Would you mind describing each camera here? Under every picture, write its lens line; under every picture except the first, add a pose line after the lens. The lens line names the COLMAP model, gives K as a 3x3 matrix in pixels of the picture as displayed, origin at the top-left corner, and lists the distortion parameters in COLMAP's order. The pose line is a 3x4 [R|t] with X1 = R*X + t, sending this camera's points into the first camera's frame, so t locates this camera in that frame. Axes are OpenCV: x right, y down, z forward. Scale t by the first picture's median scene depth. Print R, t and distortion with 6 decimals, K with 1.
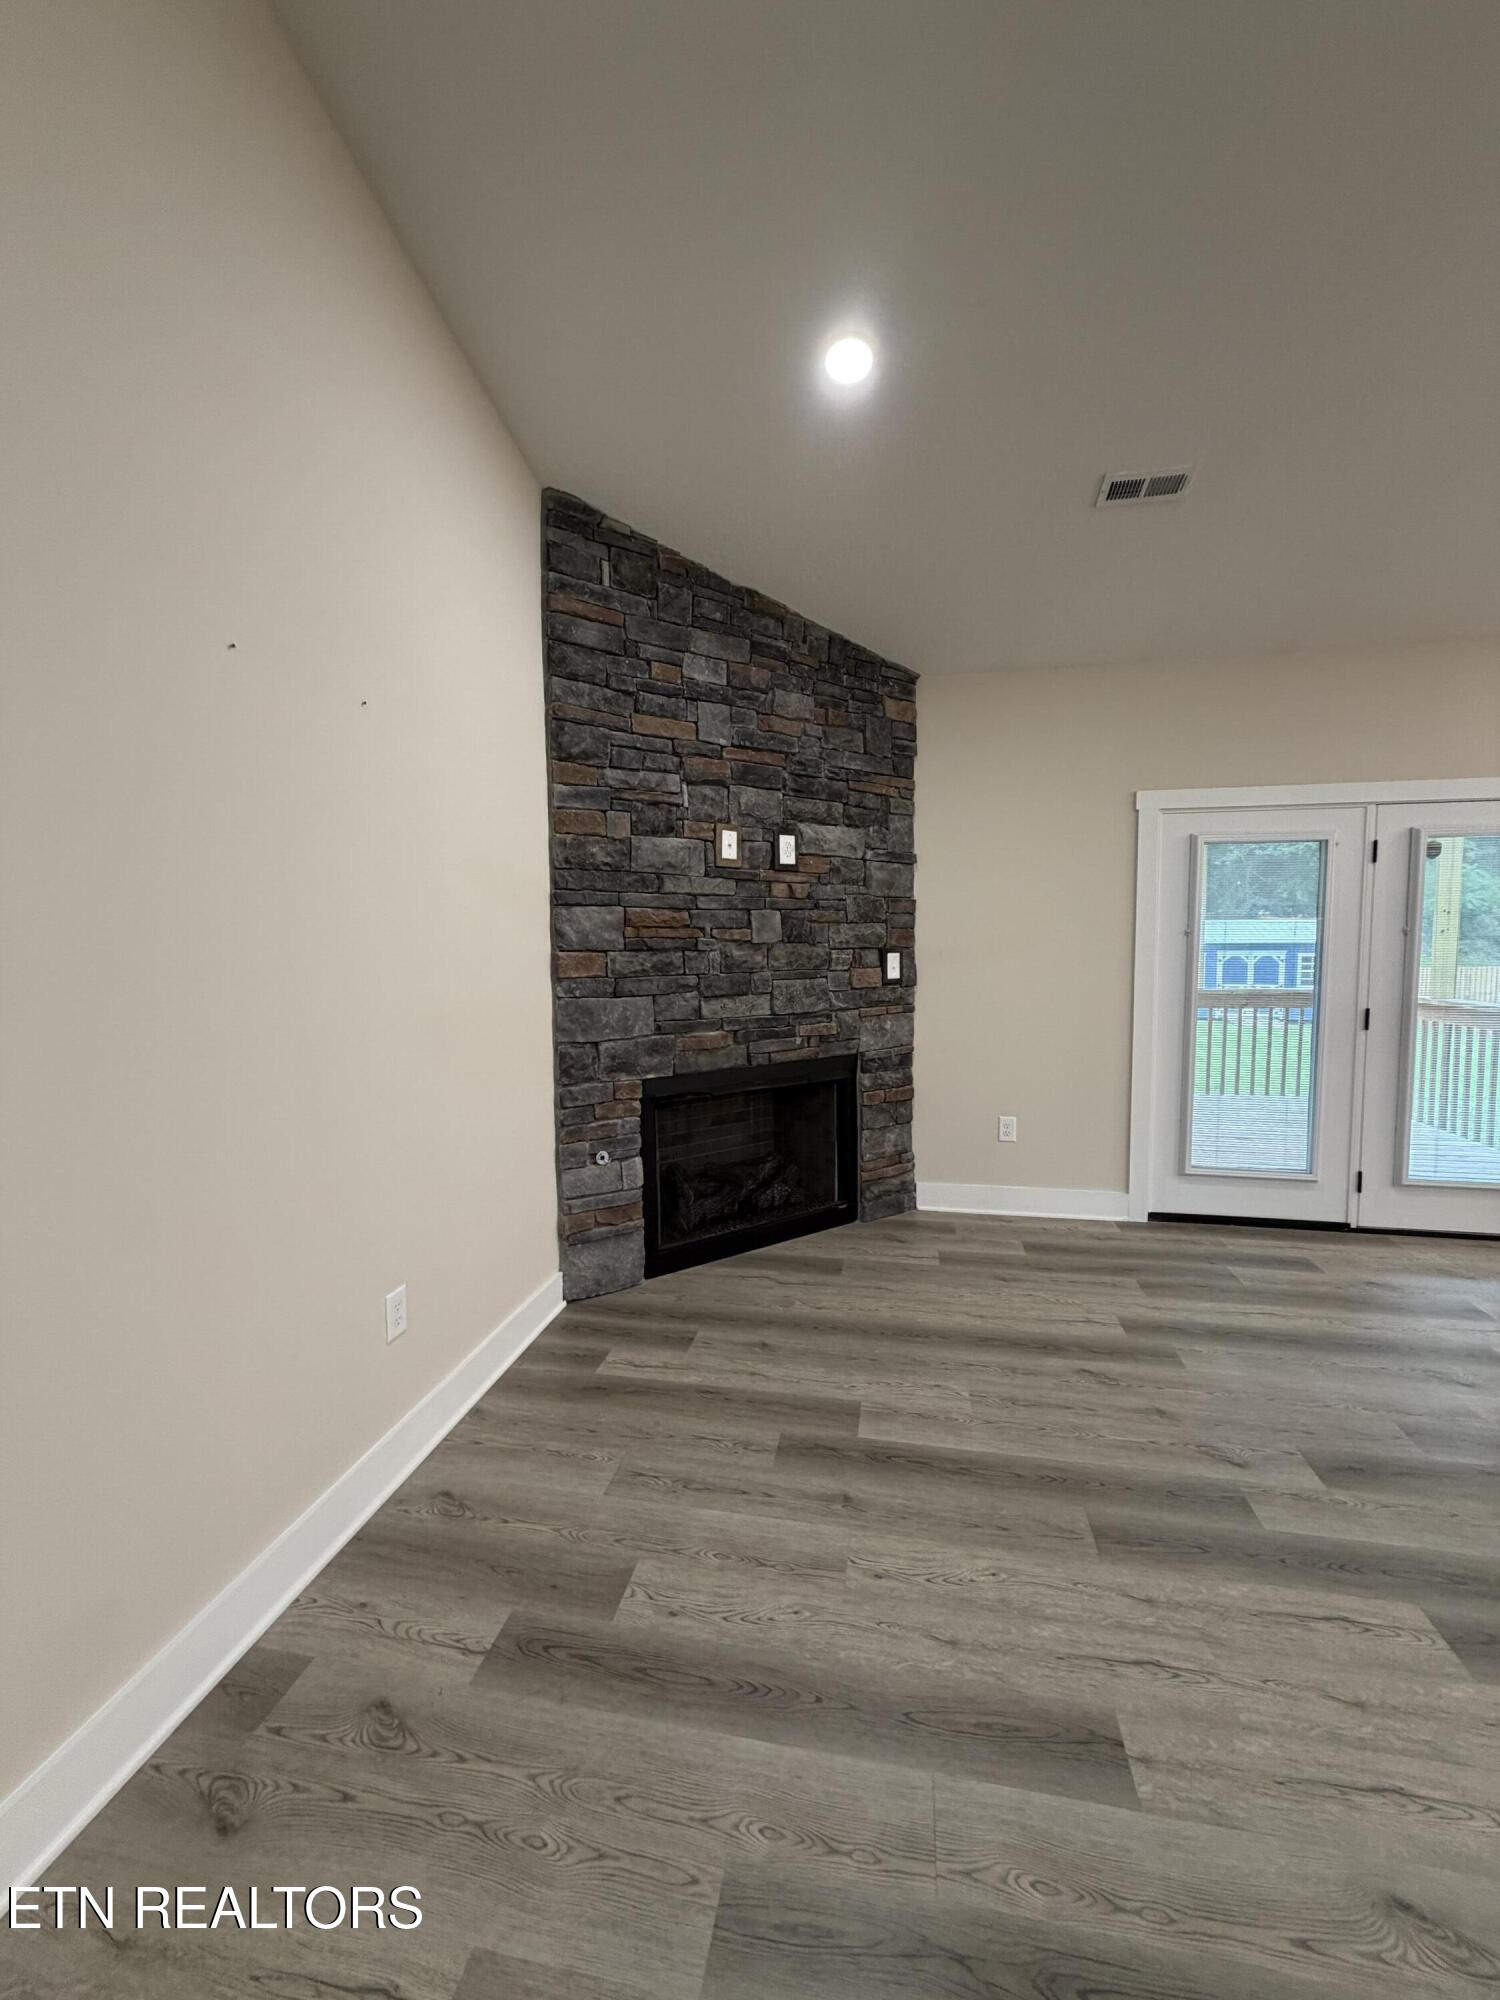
lens RADIAL K [[794.5, 0, 750.3], [0, 794.5, 996.4], [0, 0, 1]] dist [0.001470, -0.000265]
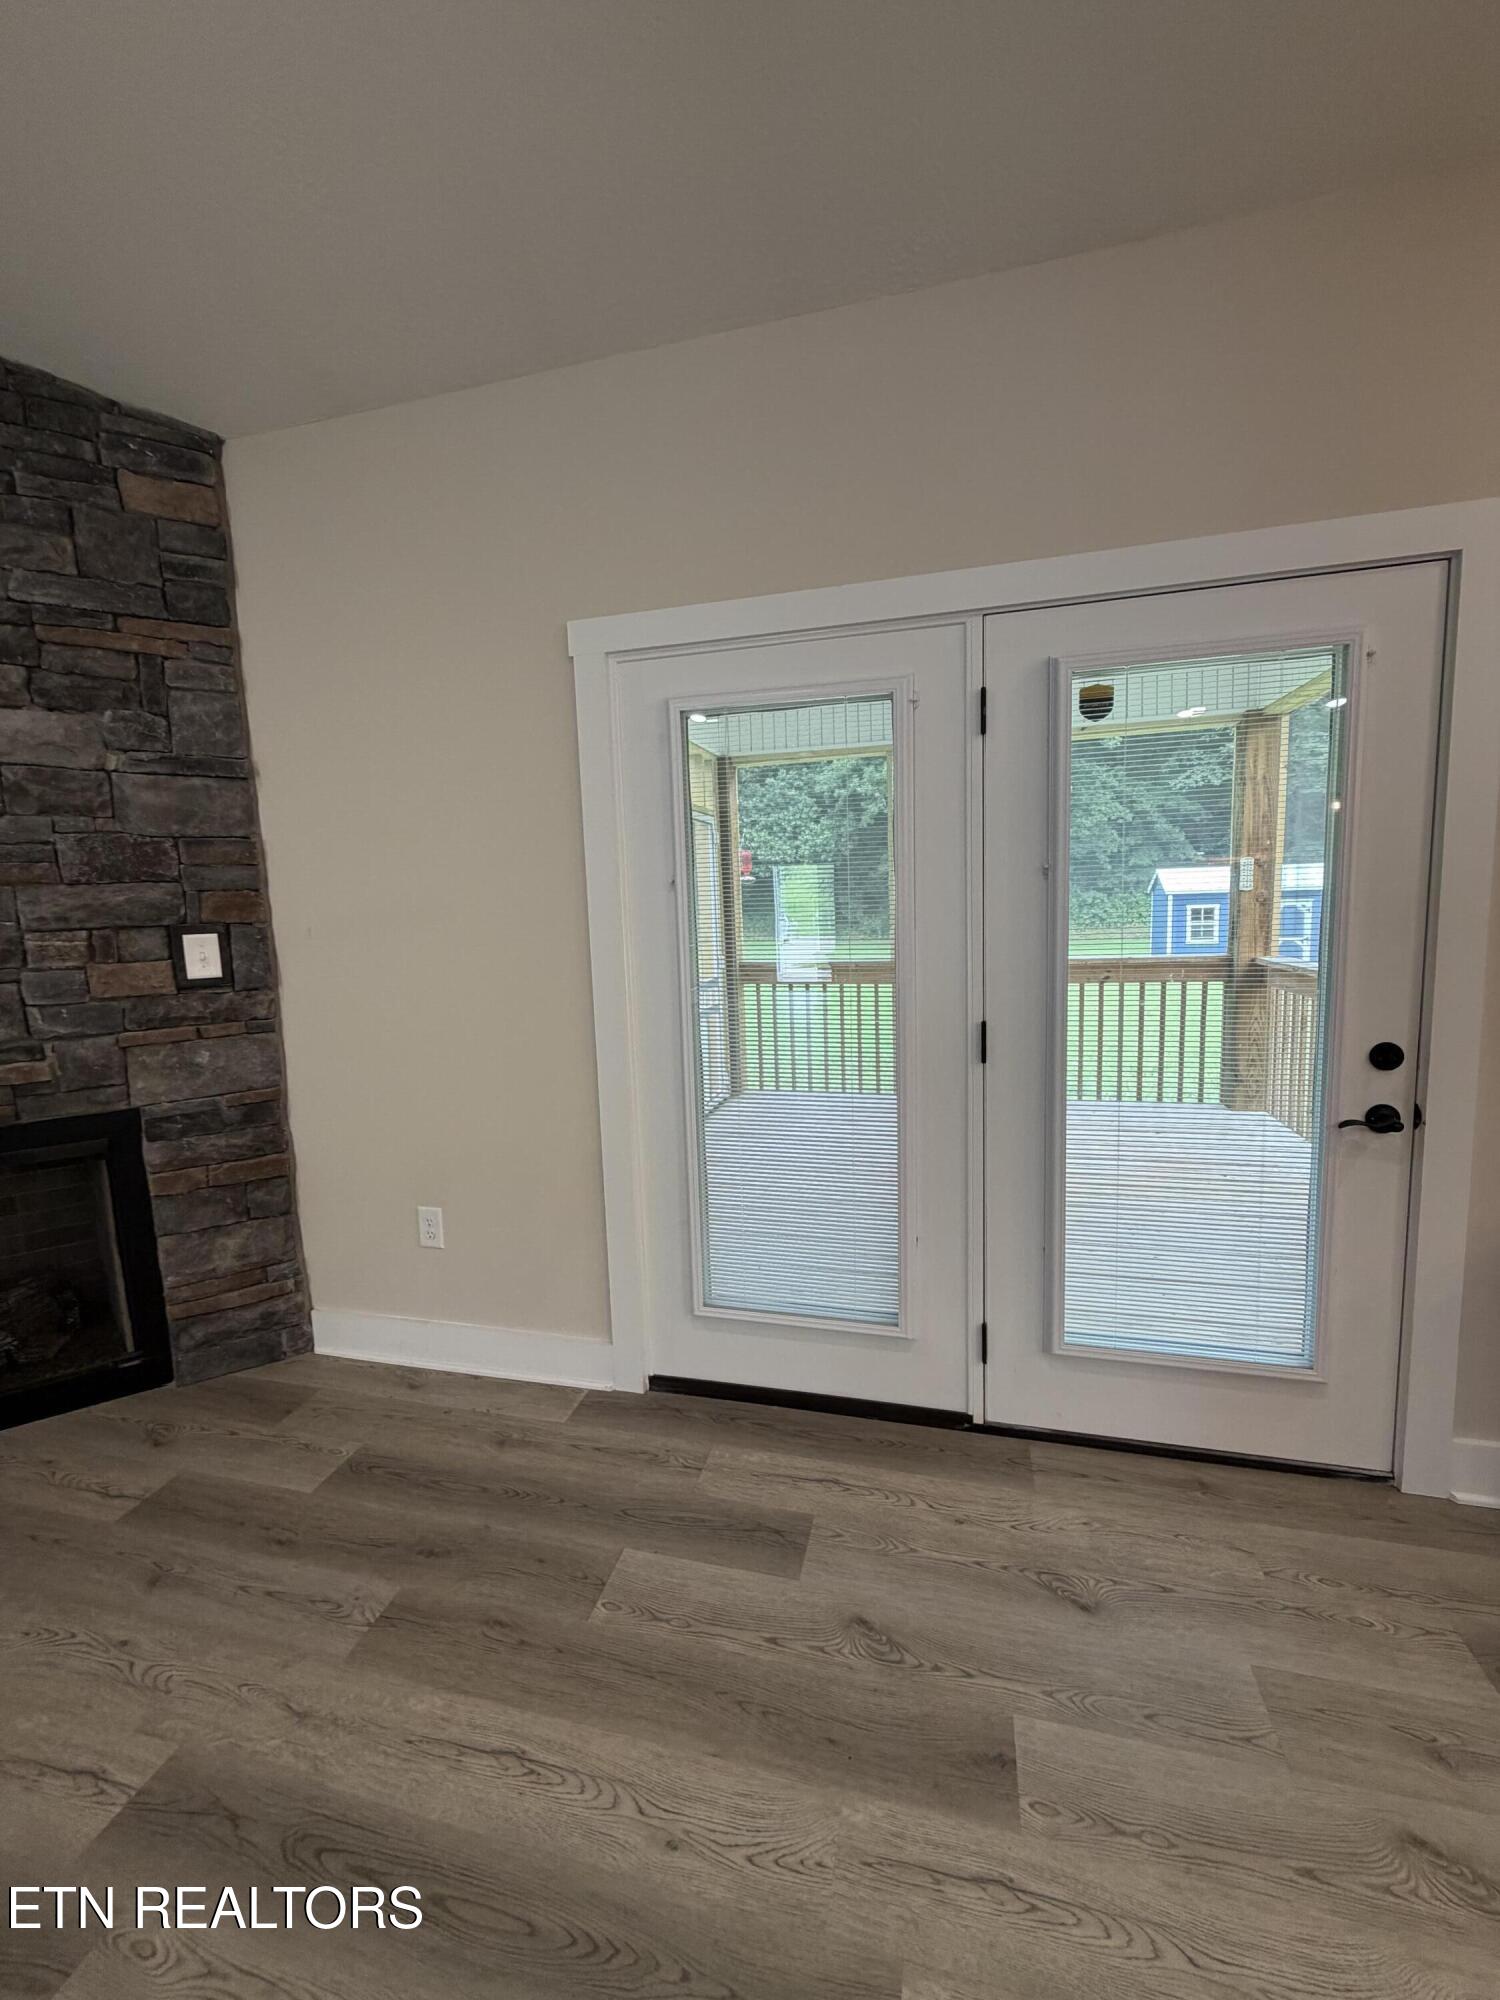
lens RADIAL K [[794.5, 0, 750.3], [0, 794.5, 996.4], [0, 0, 1]] dist [0.001470, -0.000265]
pose [[0.997822, -0.020096, -0.062821, 0.695239], [0.023036, 0.998656, 0.046437, -0.030234], [0.061803, -0.047783, 0.996944, 0.502251]]
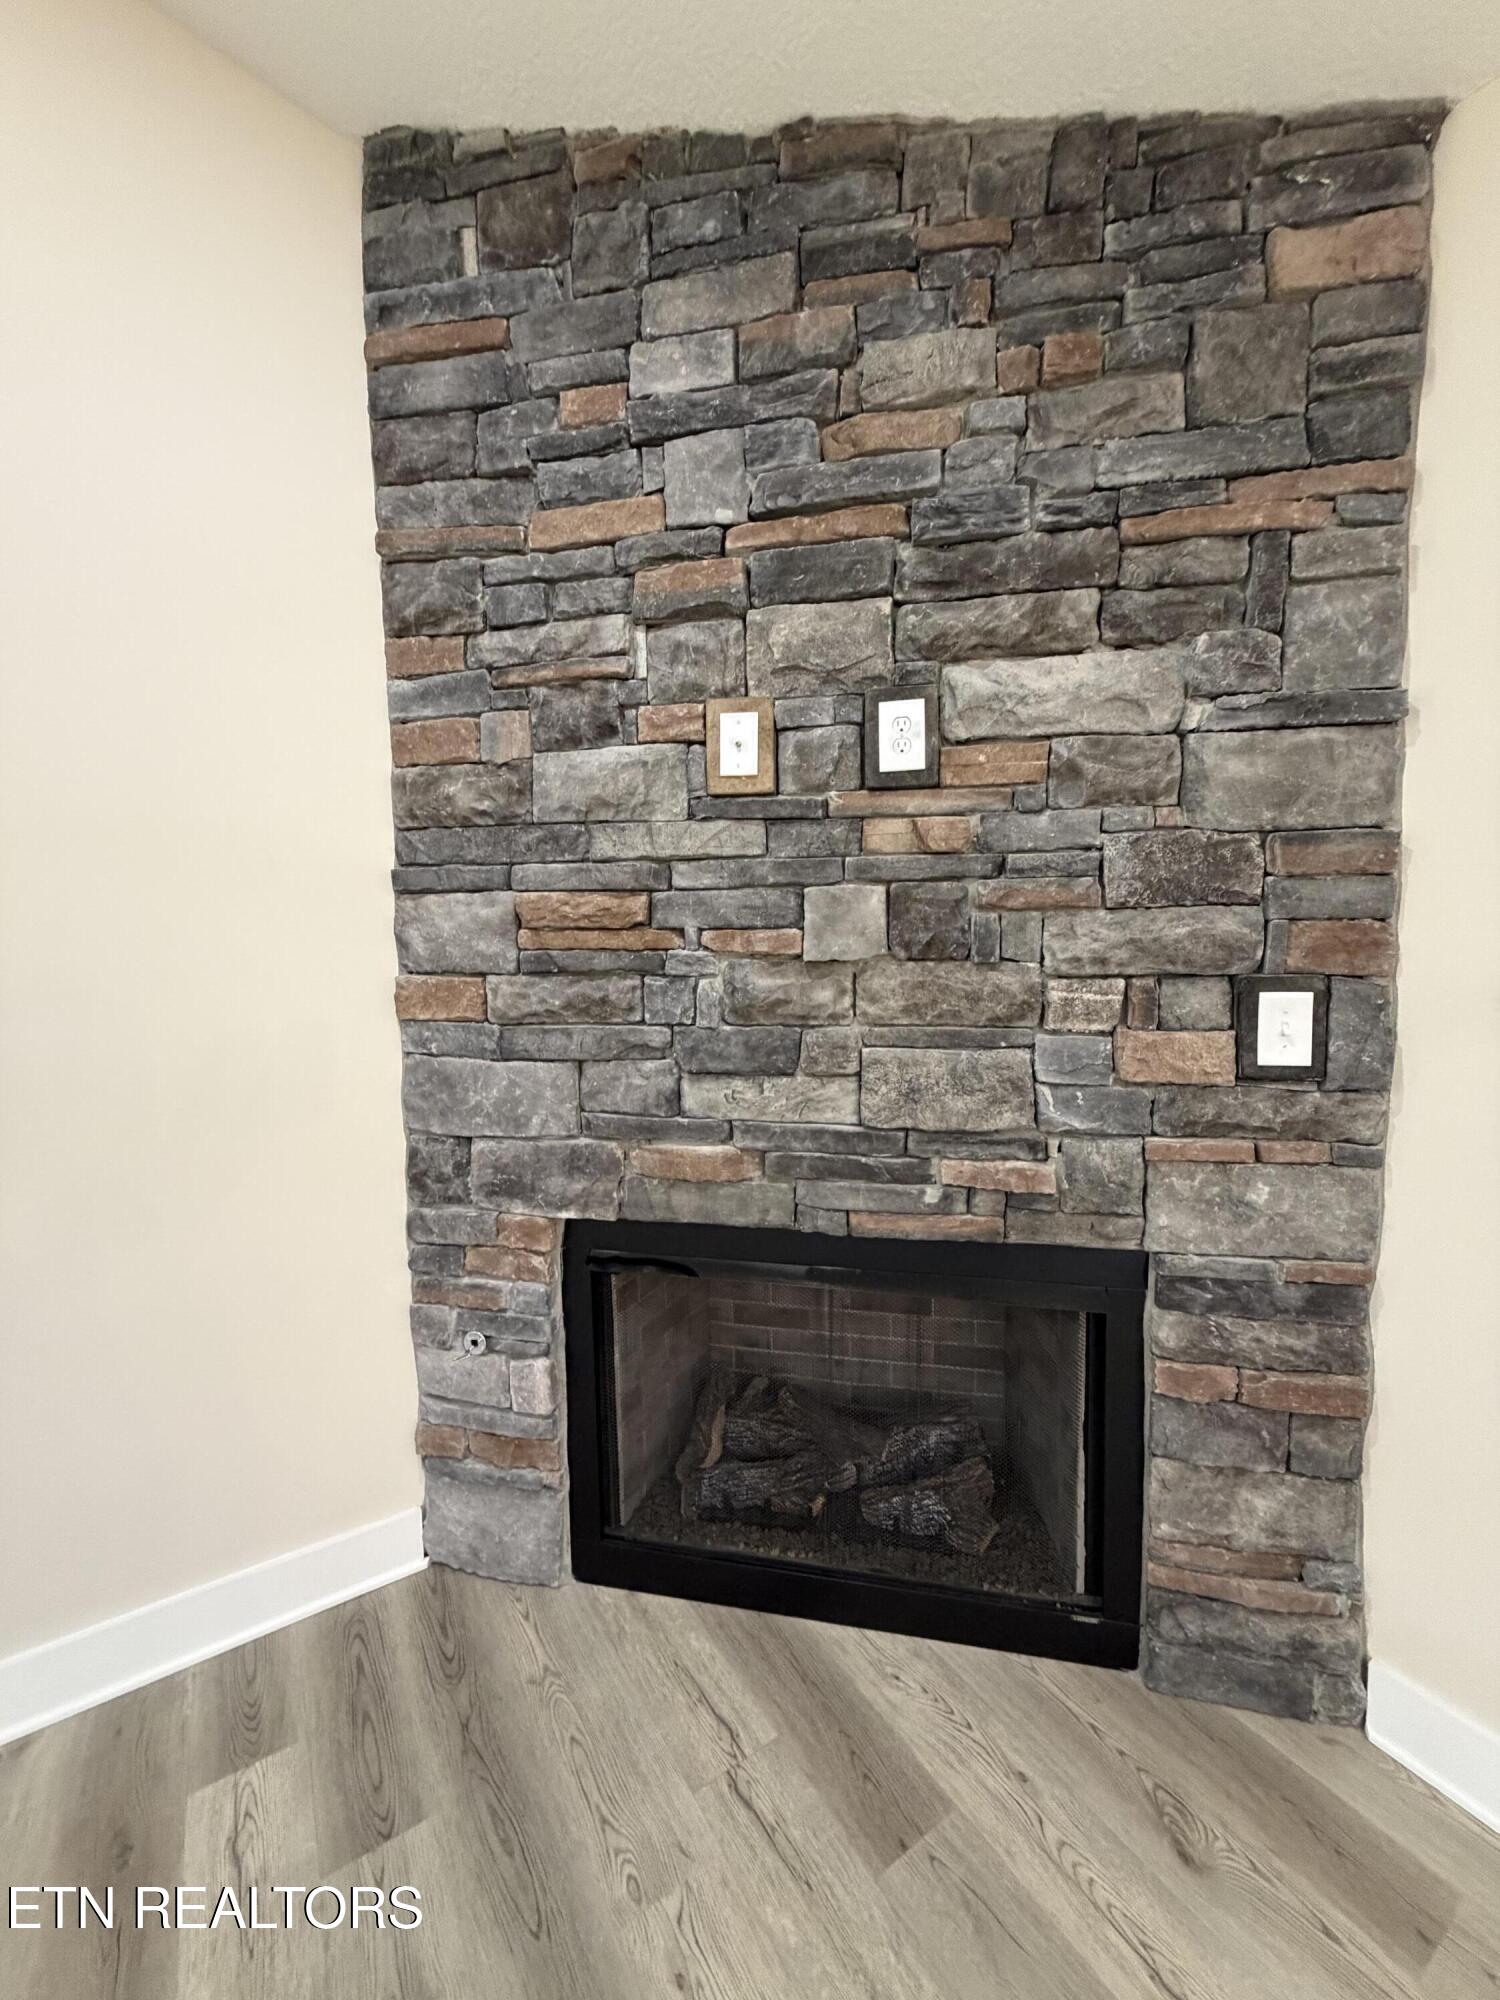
lens RADIAL K [[794.5, 0, 750.3], [0, 794.5, 996.4], [0, 0, 1]] dist [0.001470, -0.000265]
pose [[0.694034, 0.054650, -0.717865, 0.300695], [-0.044823, 0.998460, 0.032677, -0.060252], [0.718545, 0.009498, 0.695415, 0.668800]]
